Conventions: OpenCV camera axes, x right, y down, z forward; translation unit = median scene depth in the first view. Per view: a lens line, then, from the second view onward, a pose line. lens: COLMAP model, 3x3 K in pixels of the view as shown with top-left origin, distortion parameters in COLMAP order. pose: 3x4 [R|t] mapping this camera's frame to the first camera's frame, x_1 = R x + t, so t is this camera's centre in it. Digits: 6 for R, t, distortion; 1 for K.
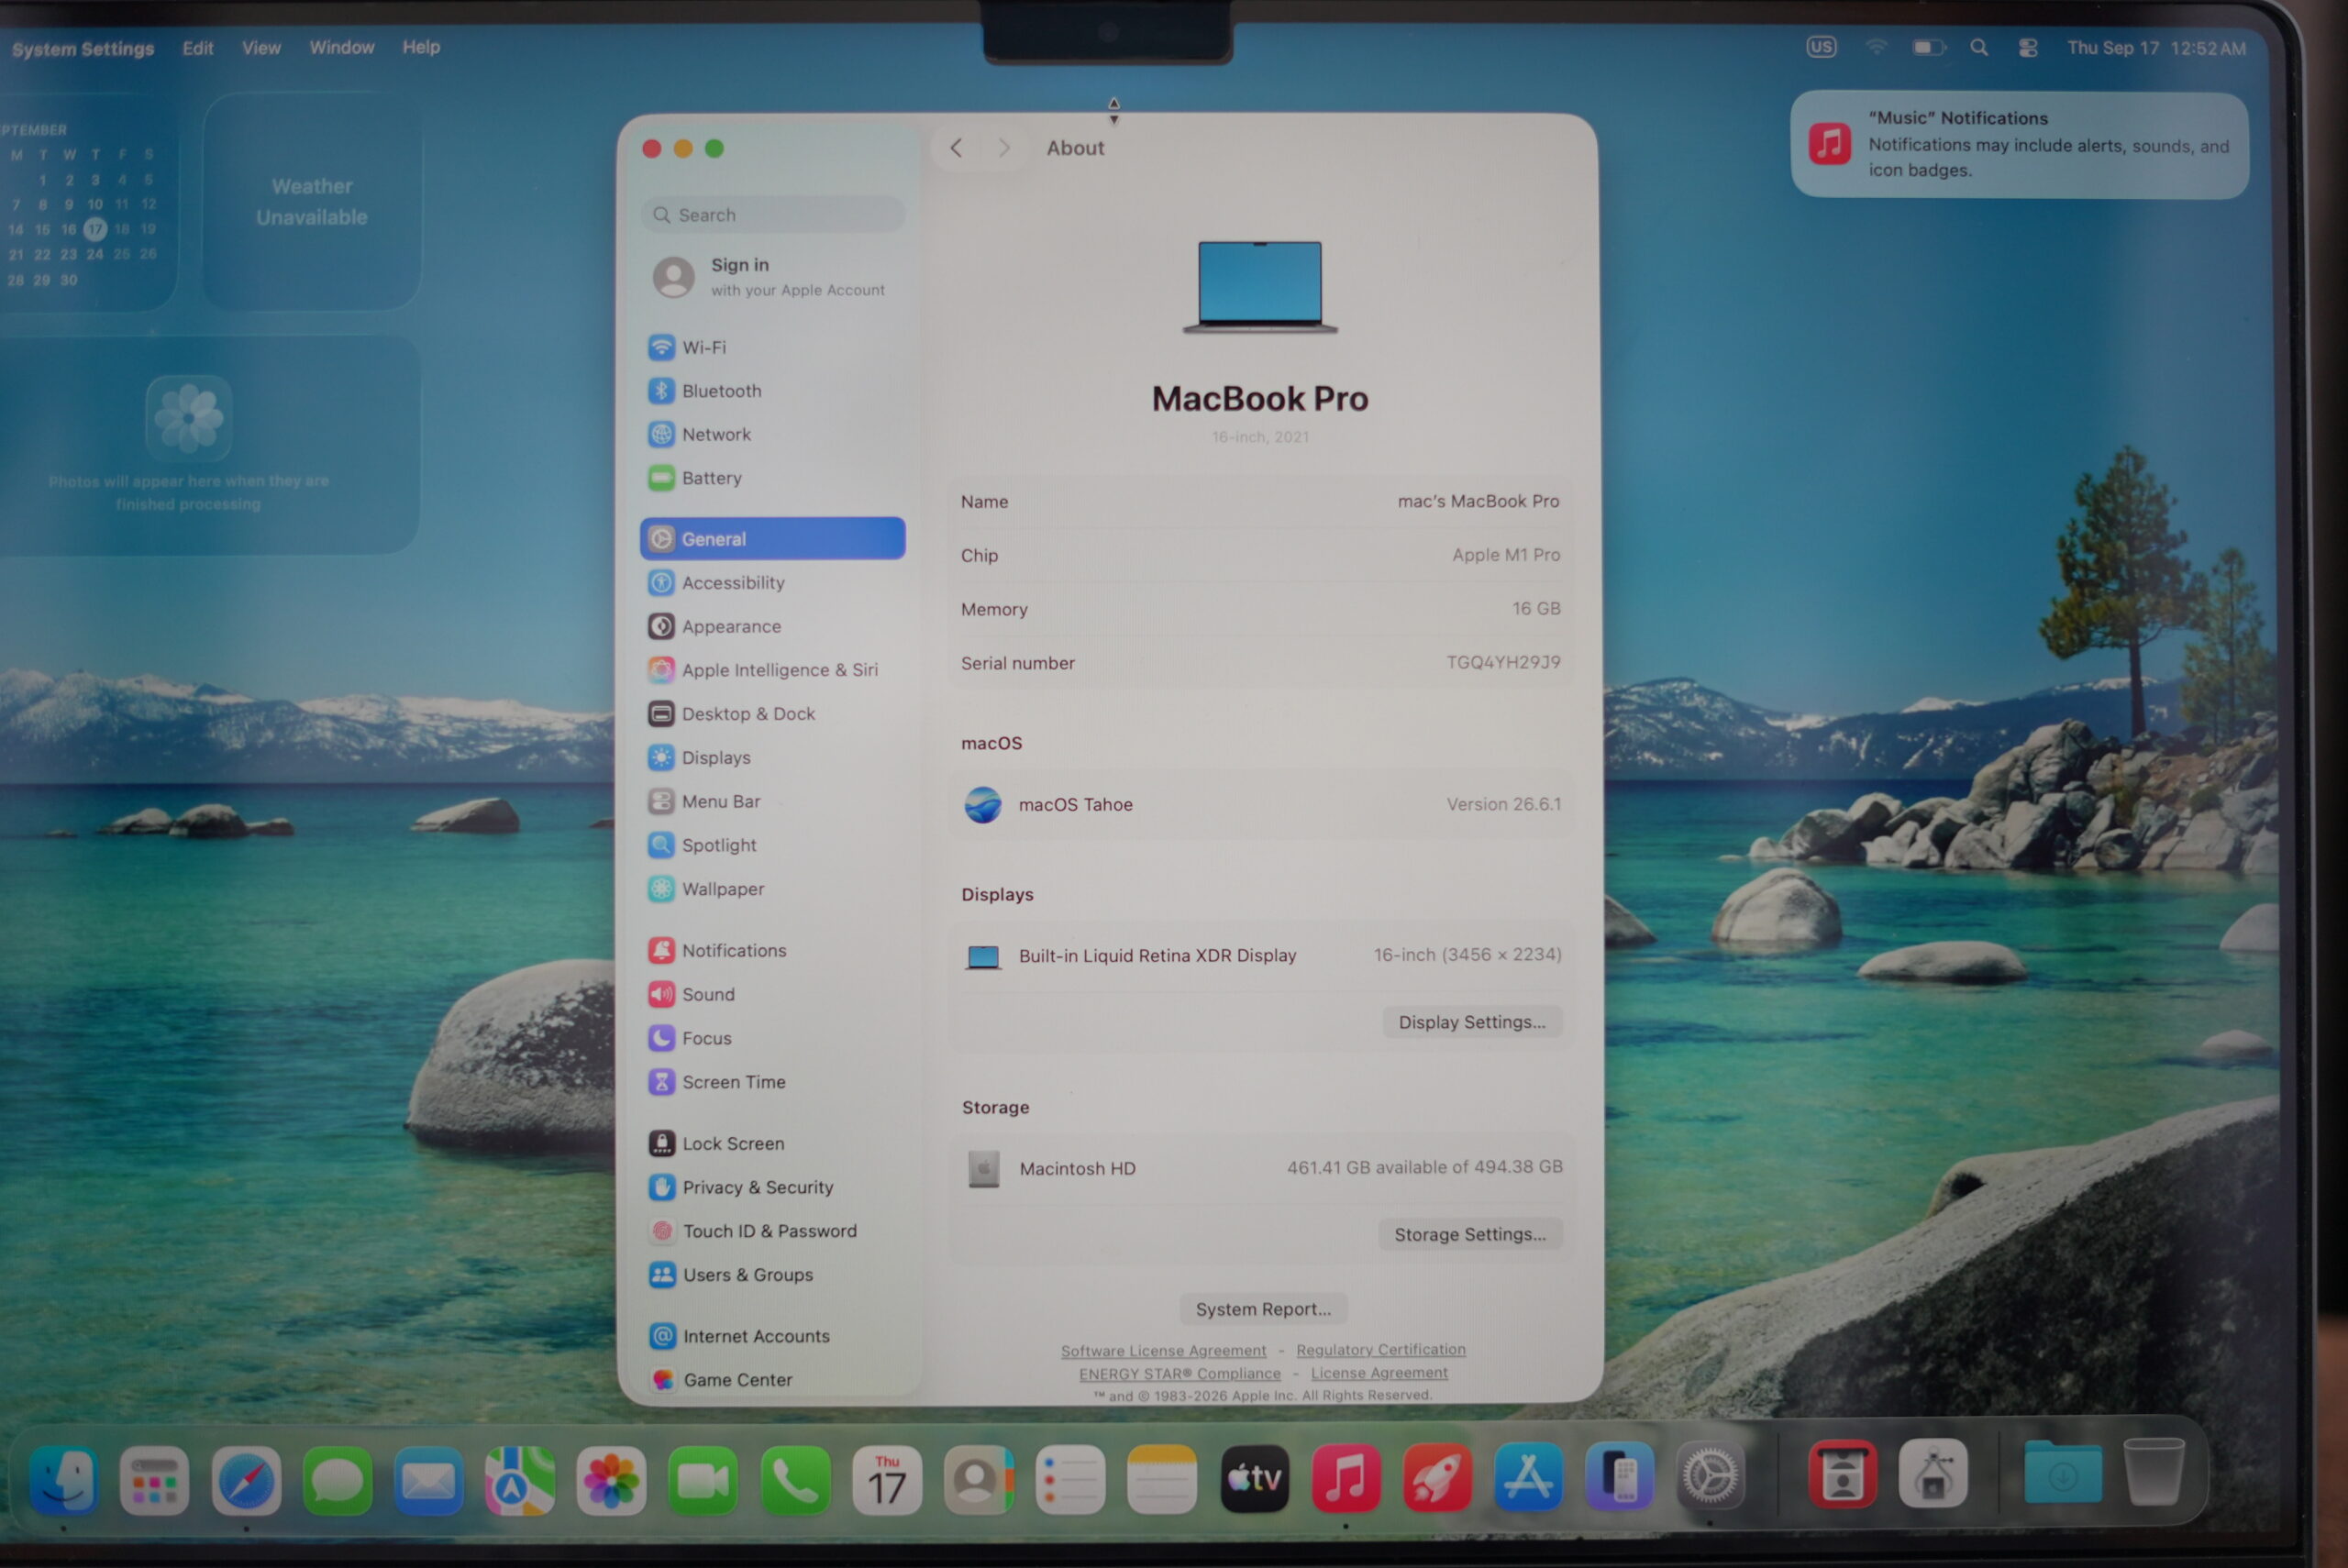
lens RADIAL K [[3489.9, 0, 1173.6], [0, 3489.9, 836.7], [0, 0, 1]] dist [-0.070246, 0.000393]
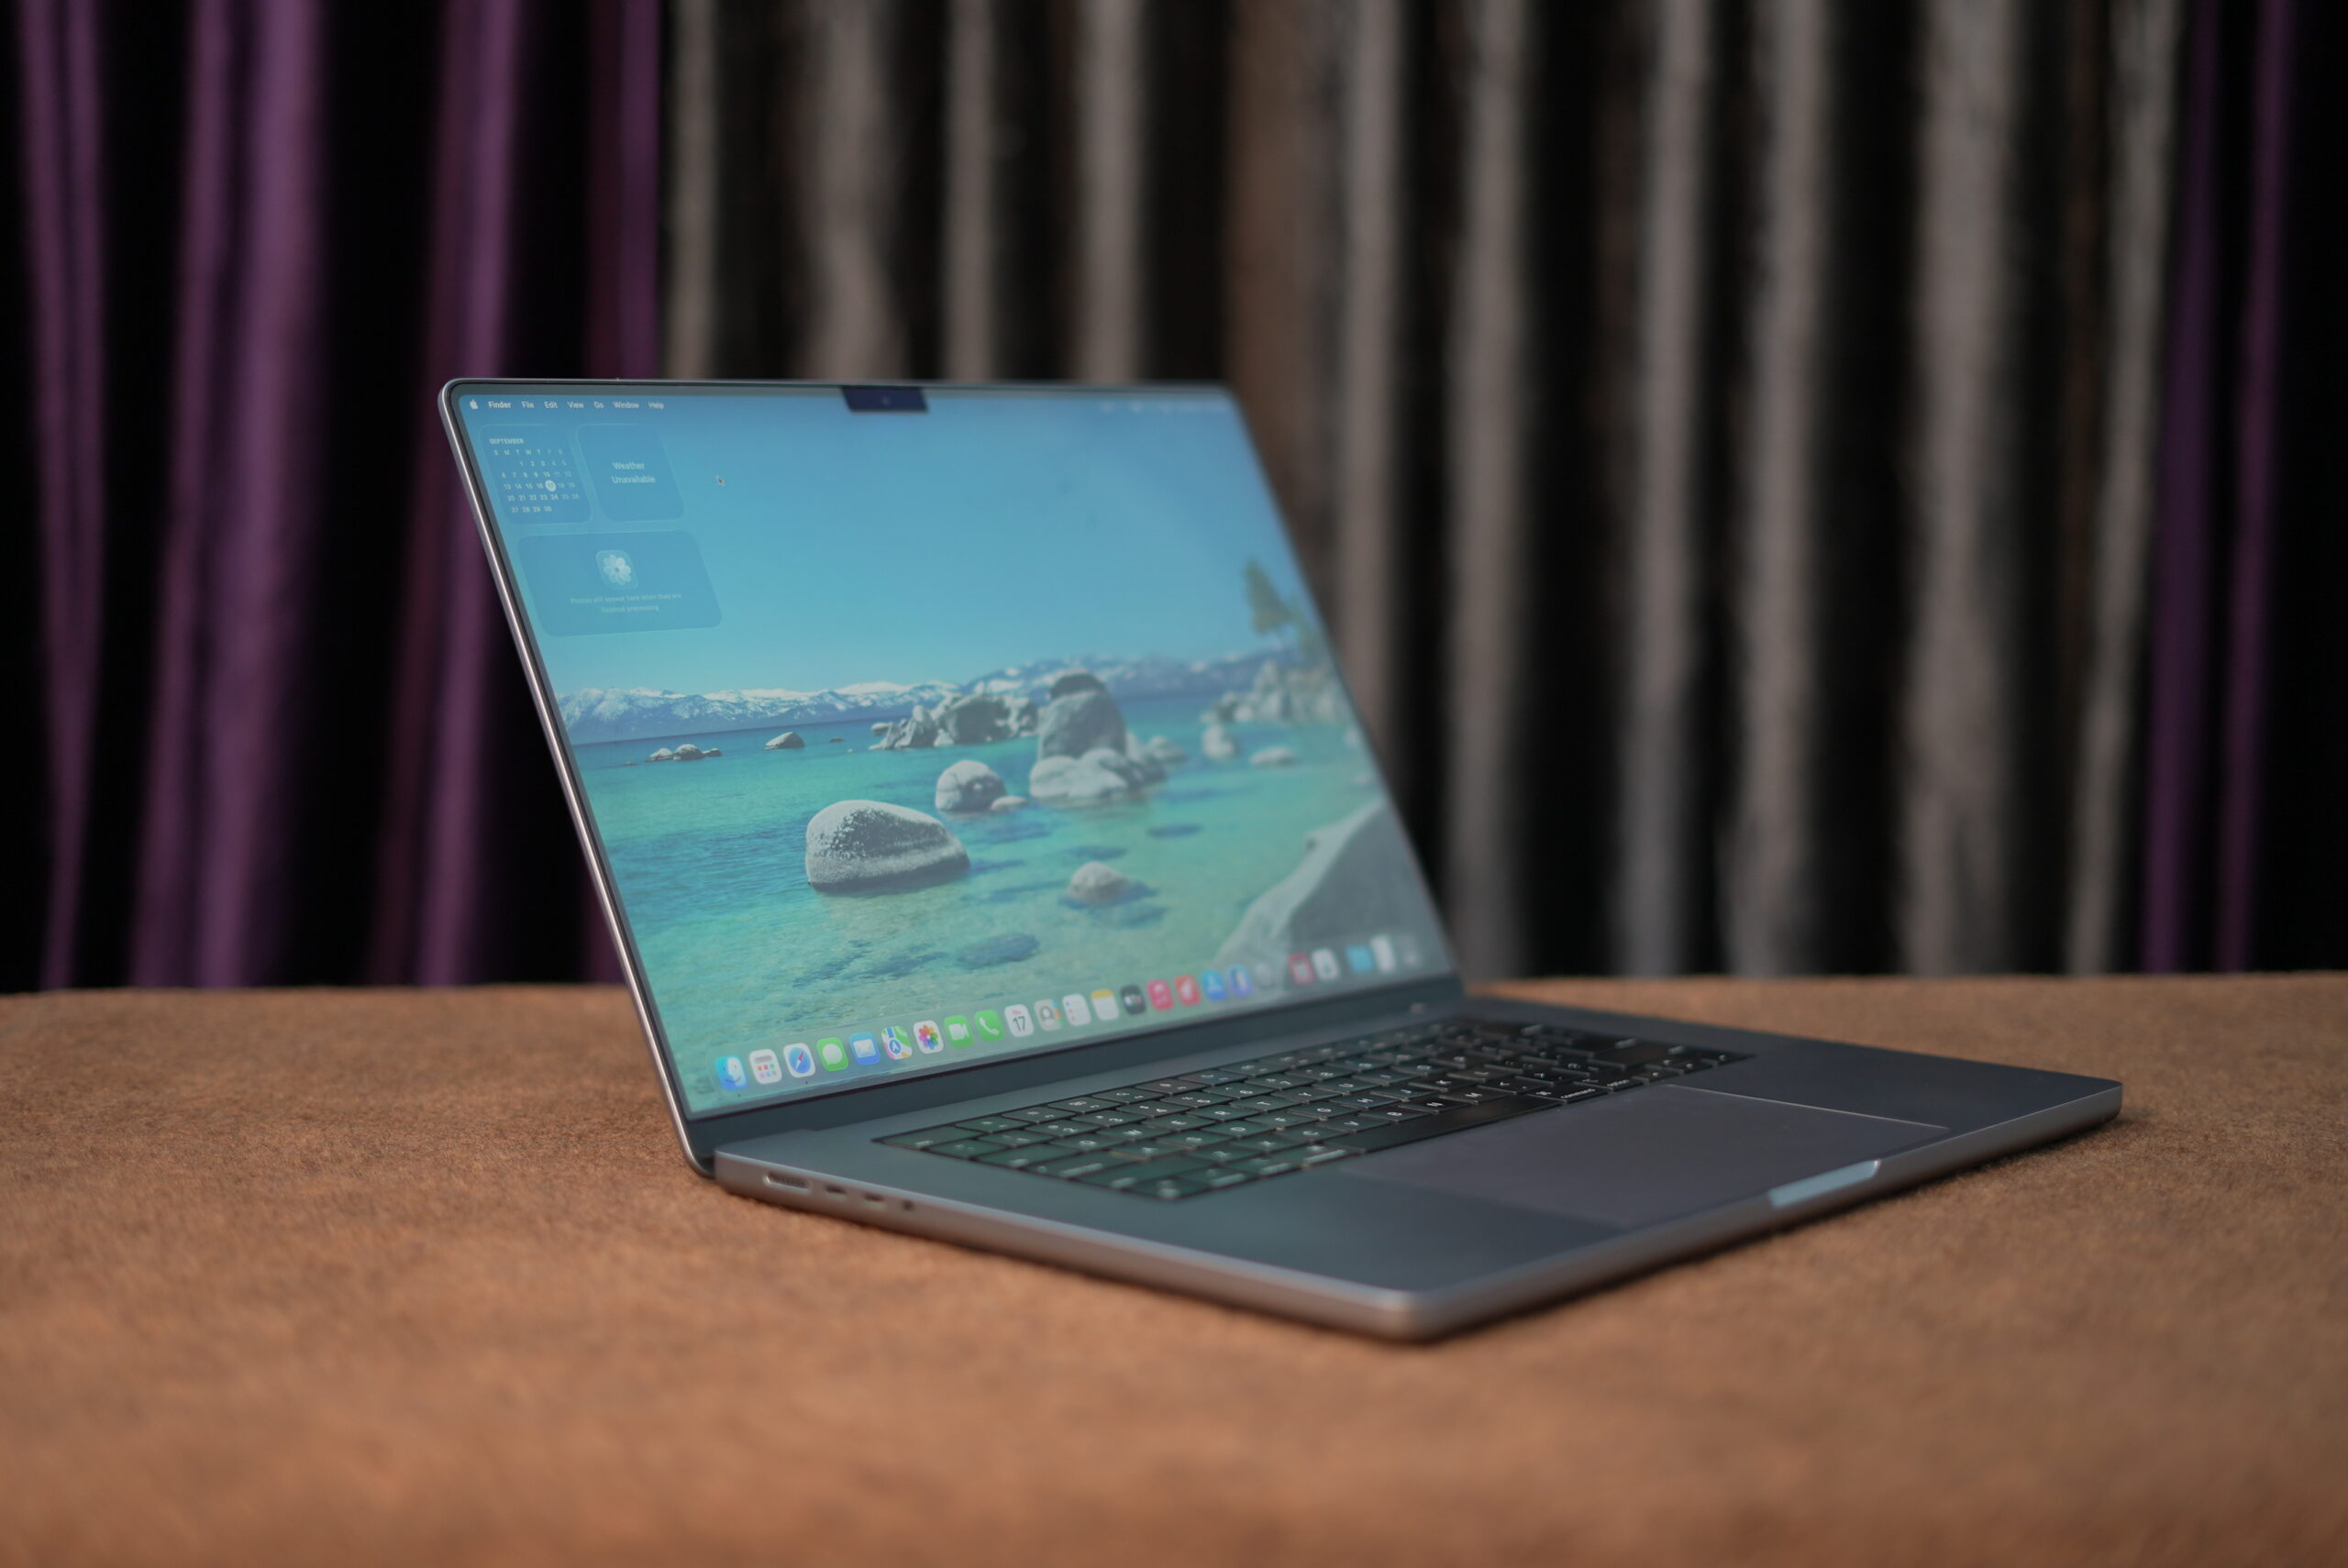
lens RADIAL K [[3489.9, 0, 1173.6], [0, 3489.9, 836.7], [0, 0, 1]] dist [-0.070246, 0.000393]
pose [[0.676474, -0.091300, 0.730785, -1.557890], [0.332791, 0.923095, -0.192733, 0.520022], [-0.656987, 0.373578, 0.654834, -0.479987]]
